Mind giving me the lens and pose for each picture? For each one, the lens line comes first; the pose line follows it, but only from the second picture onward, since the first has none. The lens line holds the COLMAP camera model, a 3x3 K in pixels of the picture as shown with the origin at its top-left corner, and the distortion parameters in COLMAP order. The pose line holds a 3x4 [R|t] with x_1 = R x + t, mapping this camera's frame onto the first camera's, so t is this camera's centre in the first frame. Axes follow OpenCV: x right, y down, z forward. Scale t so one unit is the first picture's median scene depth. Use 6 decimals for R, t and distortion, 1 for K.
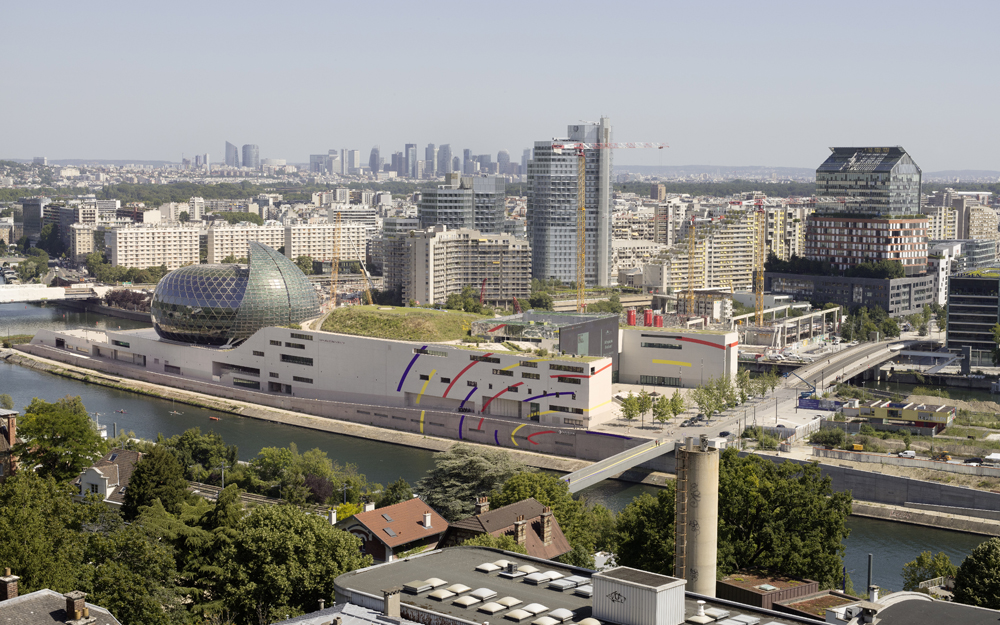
lens RADIAL K [[1572.1, 0, 500.0], [0, 1572.1, 312.5], [0, 0, 1]] dist [0.016049, -0.046581]
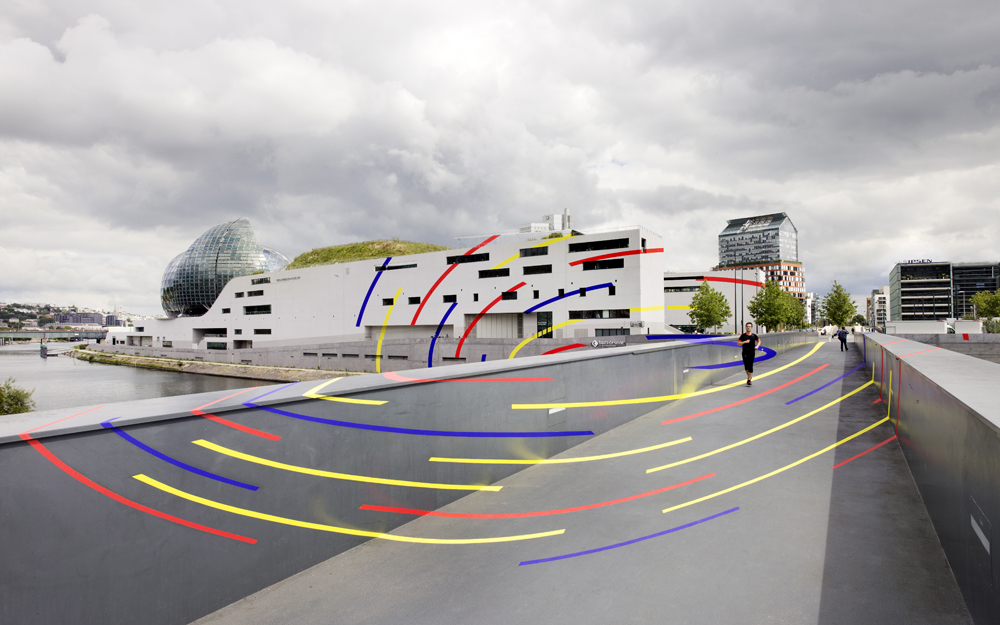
lens RADIAL K [[685.0, 0, 492.3], [0, 685.0, 303.9], [0, 0, 1]] dist [-0.001525, 0.002823]
pose [[0.999852, -0.014481, -0.009295, 0.003605], [0.013136, 0.991254, -0.131311, 0.087912], [0.011115, 0.131169, 0.991298, 0.707128]]
